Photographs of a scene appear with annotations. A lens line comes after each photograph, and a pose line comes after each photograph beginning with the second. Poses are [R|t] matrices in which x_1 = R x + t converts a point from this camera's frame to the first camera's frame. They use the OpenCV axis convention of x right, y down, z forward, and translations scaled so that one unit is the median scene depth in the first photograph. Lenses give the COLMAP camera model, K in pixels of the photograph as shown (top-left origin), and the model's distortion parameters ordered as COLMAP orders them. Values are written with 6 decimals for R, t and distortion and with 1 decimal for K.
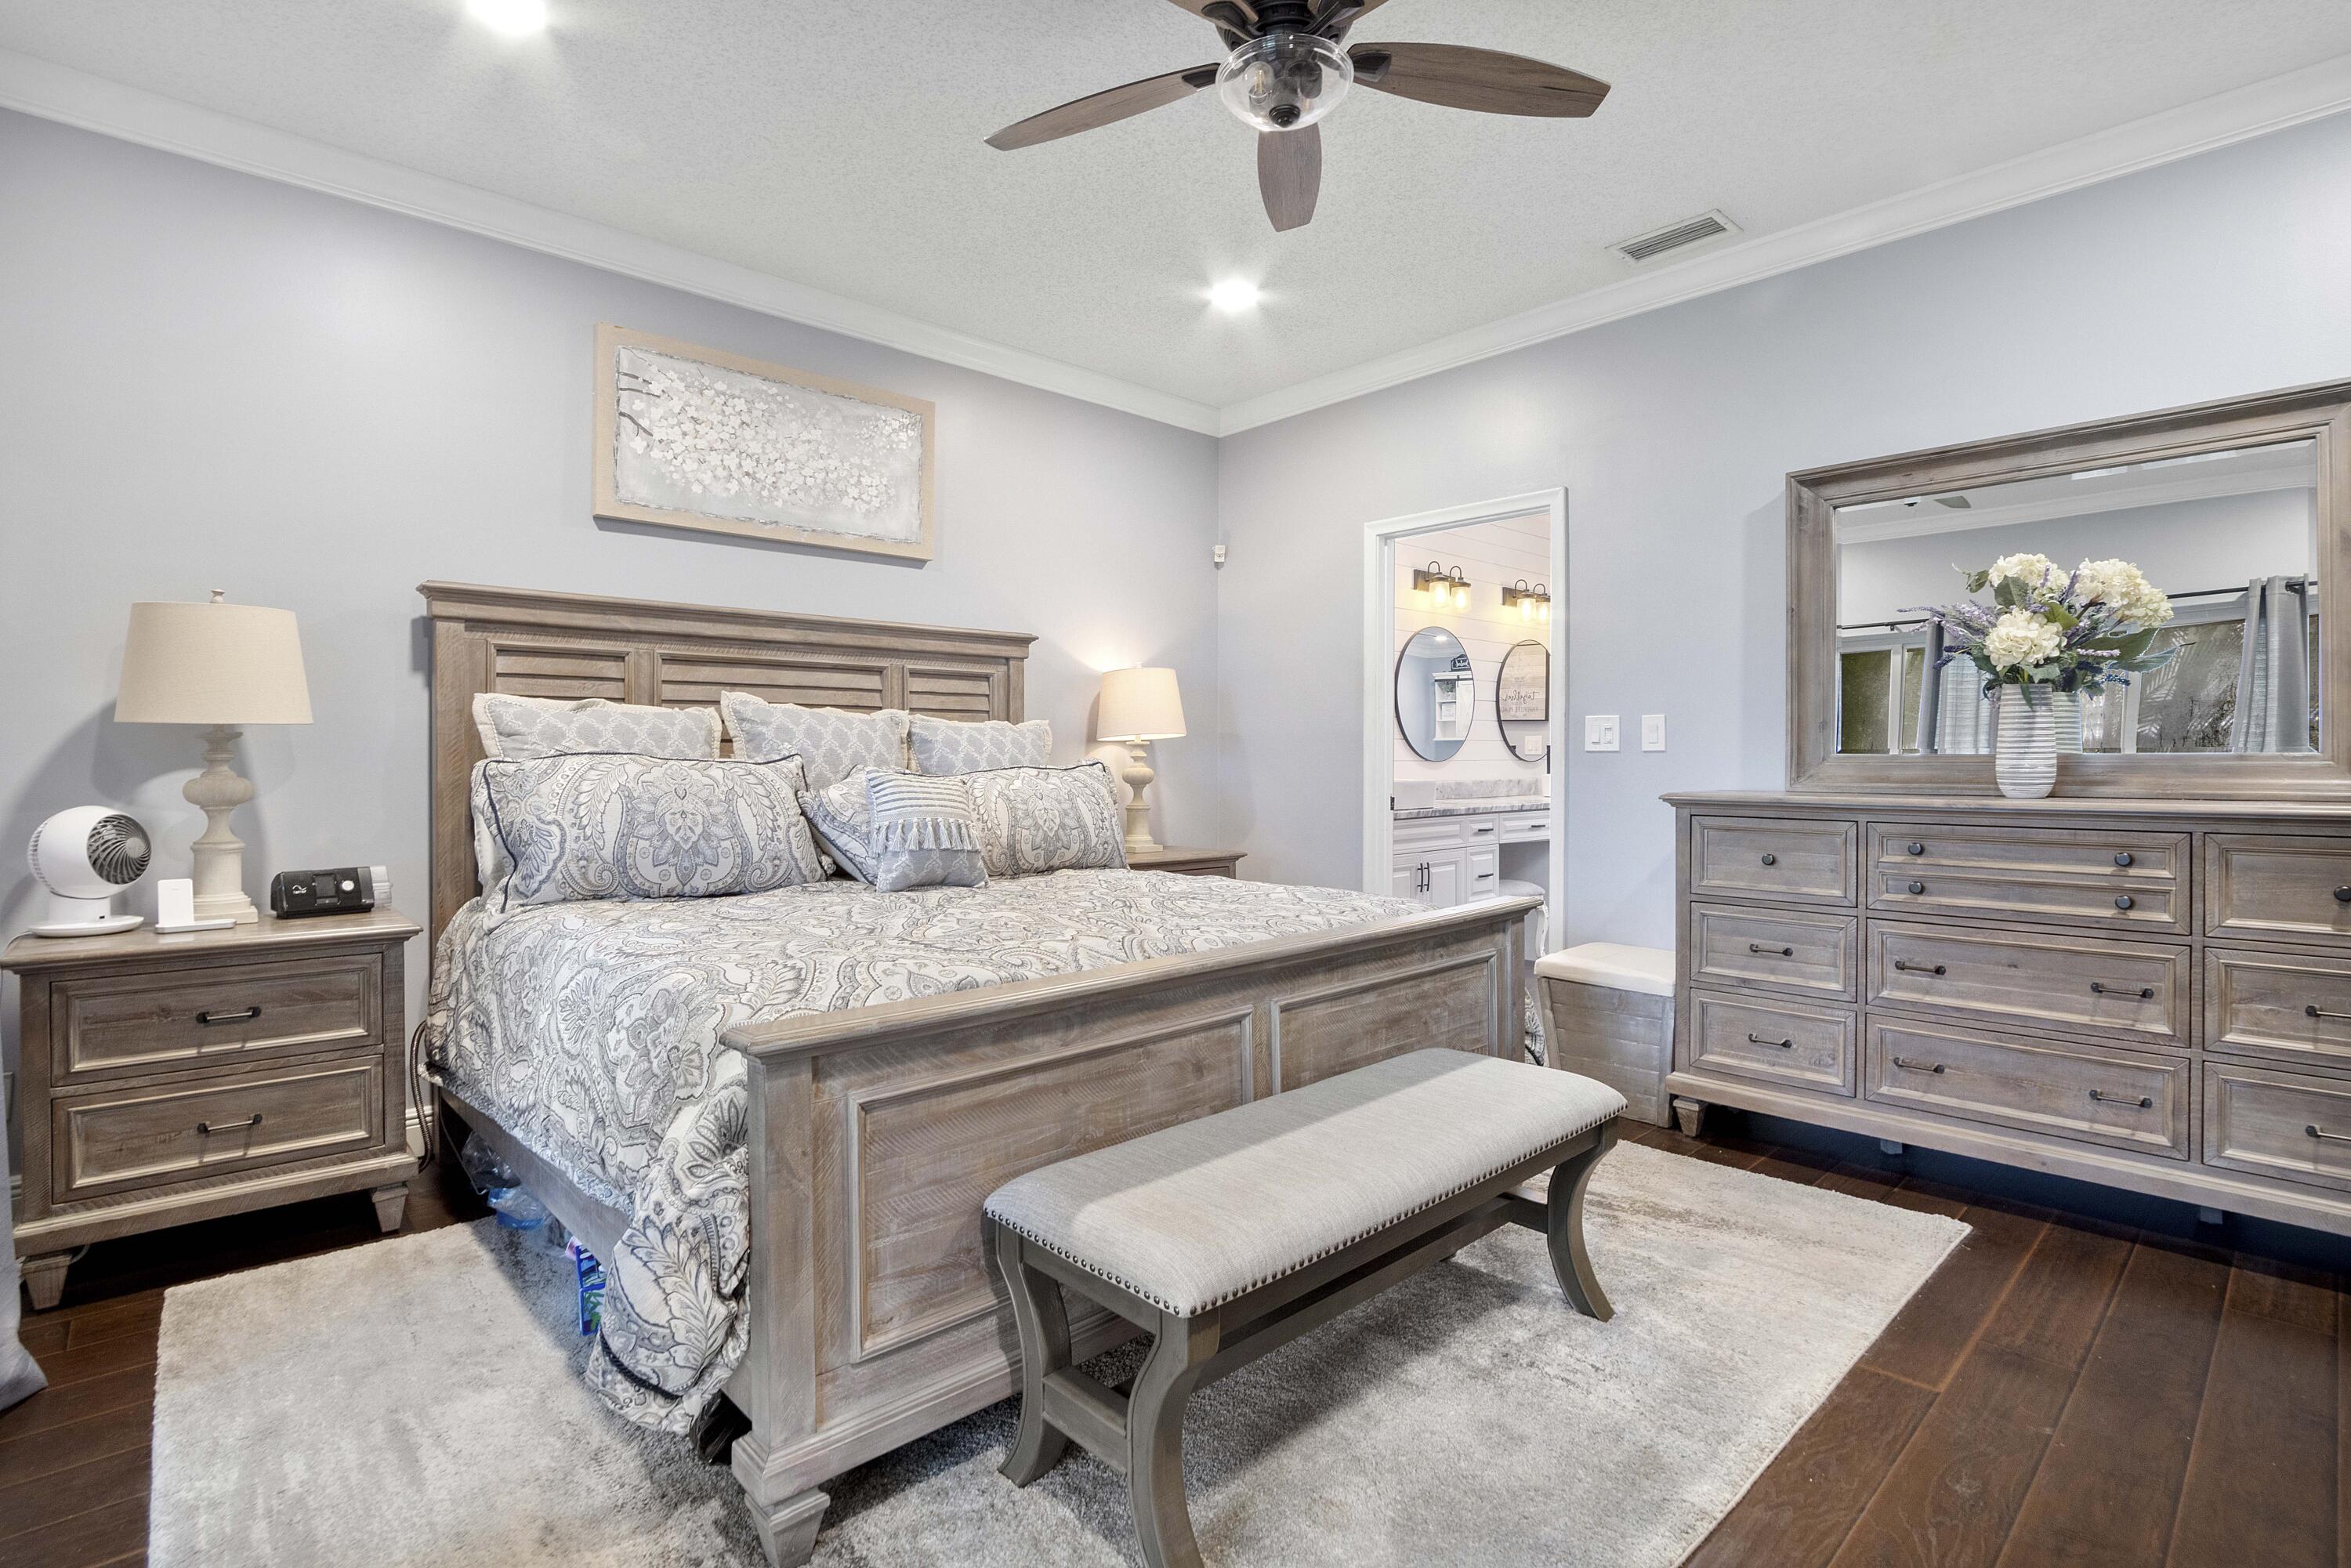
lens RADIAL K [[1113.6, 0, 1168.7], [0, 1113.6, 768.8], [0, 0, 1]] dist [-0.041430, 0.010547]
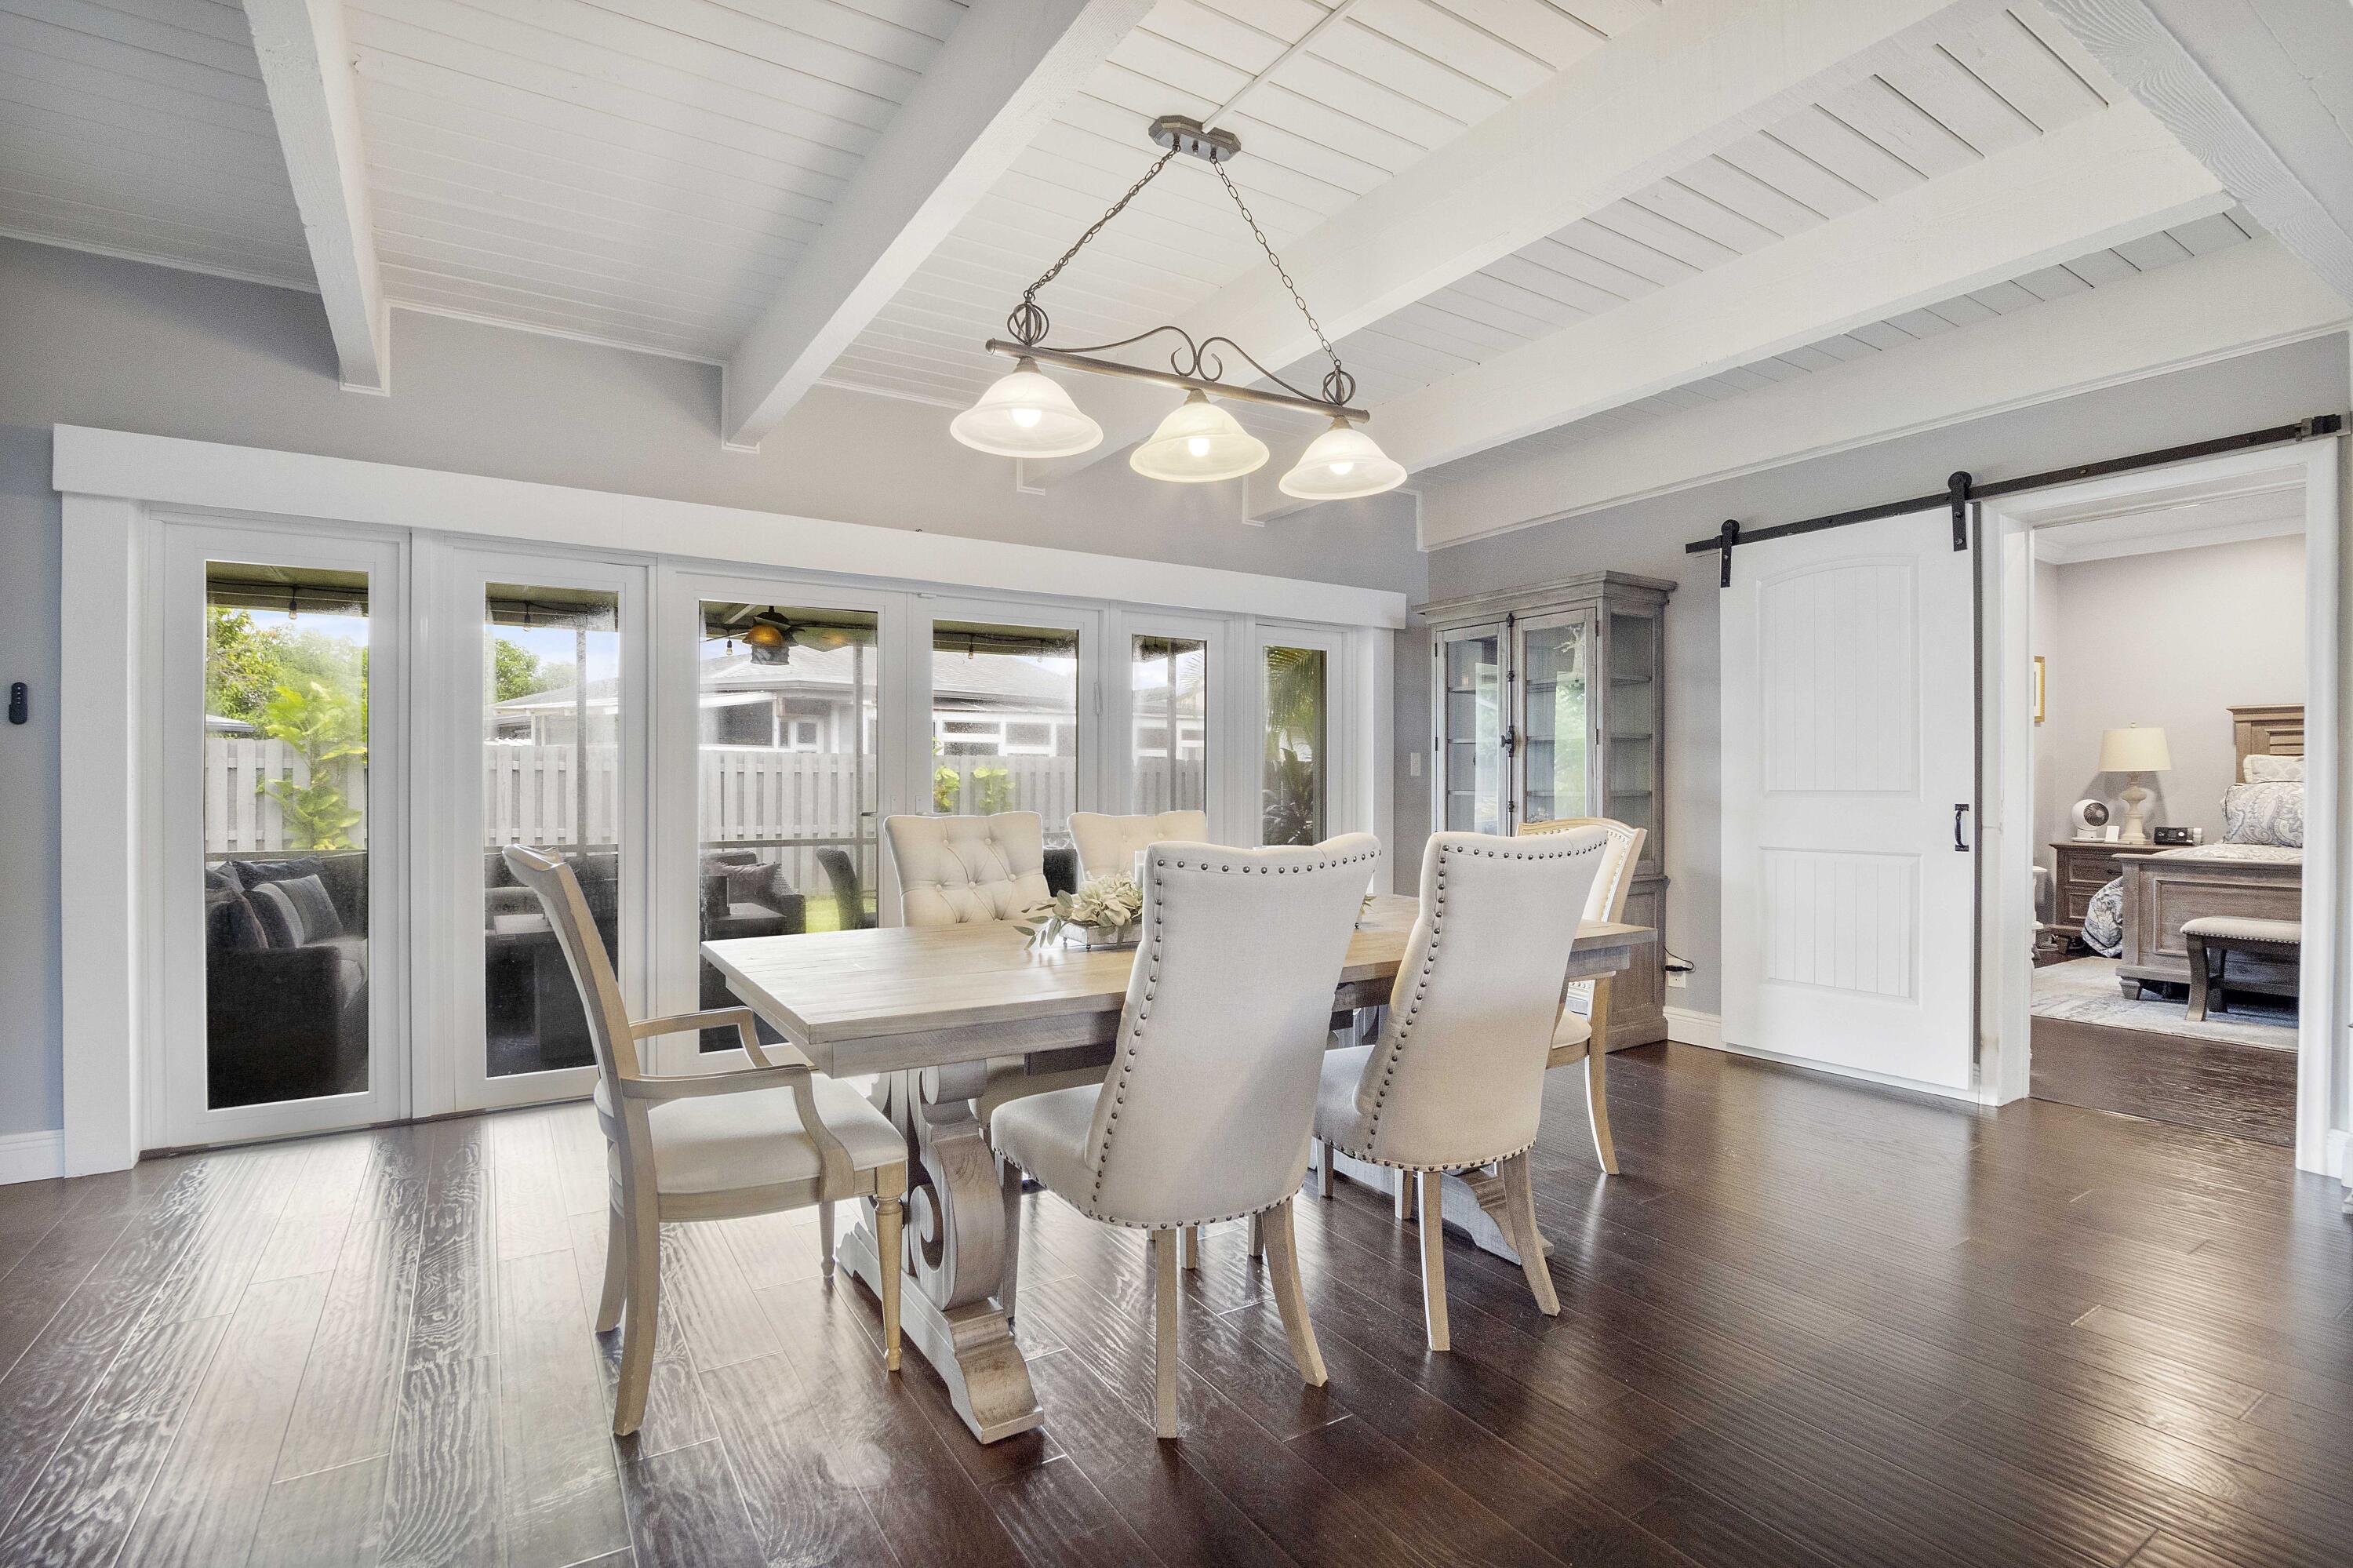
lens RADIAL K [[1103.2, 0, 1171.0], [0, 1103.2, 784.9], [0, 0, 1]] dist [-0.045520, 0.012314]
pose [[-0.176093, 0.000458, -0.984373, 1.794963], [-0.011384, 0.999932, 0.002502, 0.011789], [0.984308, 0.011647, -0.176076, -0.743996]]
